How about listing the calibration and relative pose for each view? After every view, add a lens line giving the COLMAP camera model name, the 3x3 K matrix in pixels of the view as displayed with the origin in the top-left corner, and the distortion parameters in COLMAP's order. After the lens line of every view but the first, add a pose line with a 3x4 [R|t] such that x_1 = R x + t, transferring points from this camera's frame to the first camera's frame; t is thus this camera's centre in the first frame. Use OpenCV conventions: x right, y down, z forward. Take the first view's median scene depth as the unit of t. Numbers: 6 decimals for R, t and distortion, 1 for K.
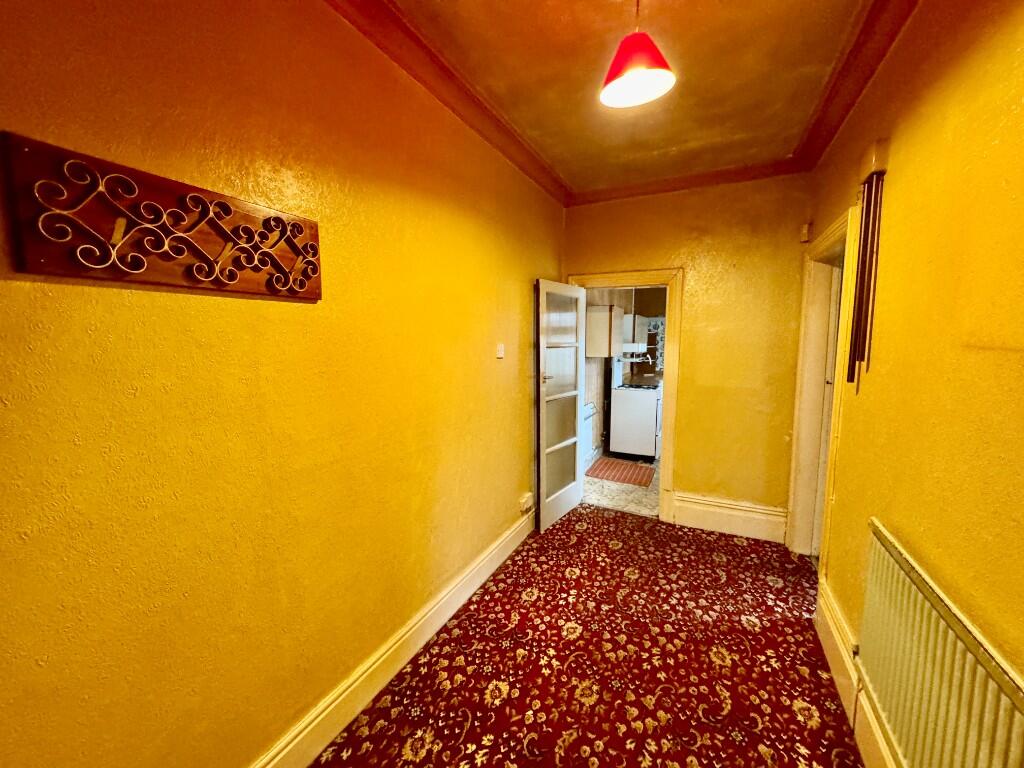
lens RADIAL K [[411.6, 0, 512.5], [0, 411.6, 382.8], [0, 0, 1]] dist [-0.011922, 0.000039]
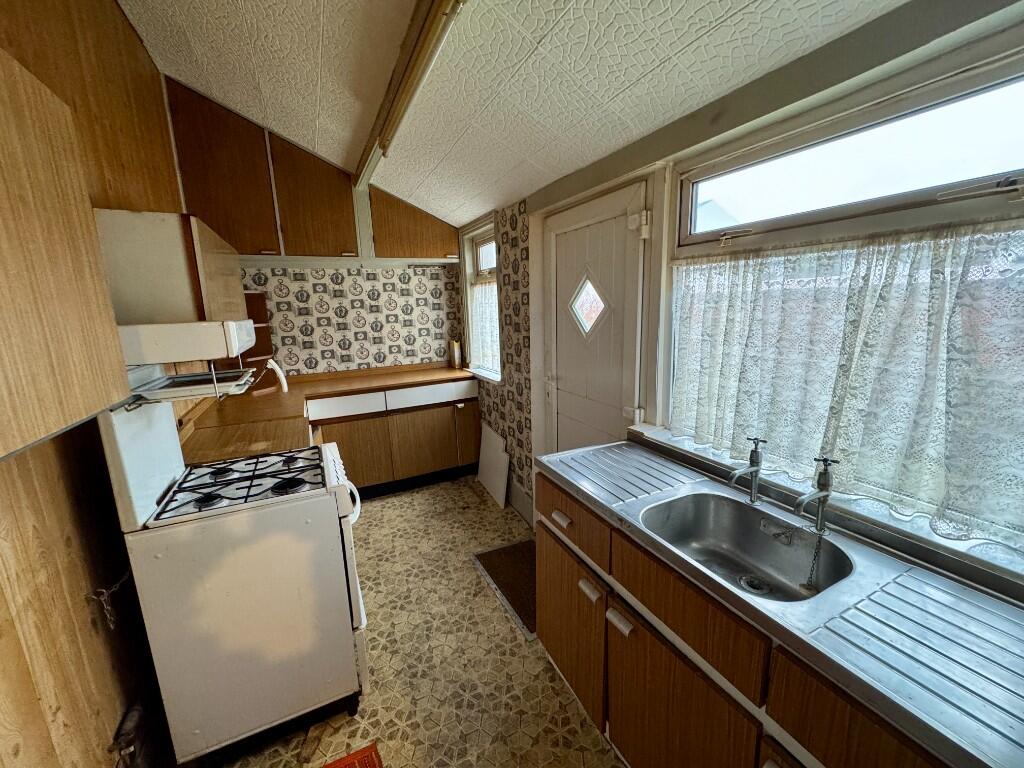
lens RADIAL K [[411.6, 0, 513.2], [0, 411.6, 384.2], [0, 0, 1]] dist [-0.011922, 0.000039]
pose [[0.613733, -0.171879, 0.770578, 0.175671], [0.112680, 0.985093, 0.129982, -0.057713], [-0.781432, 0.007054, 0.623951, 0.572296]]
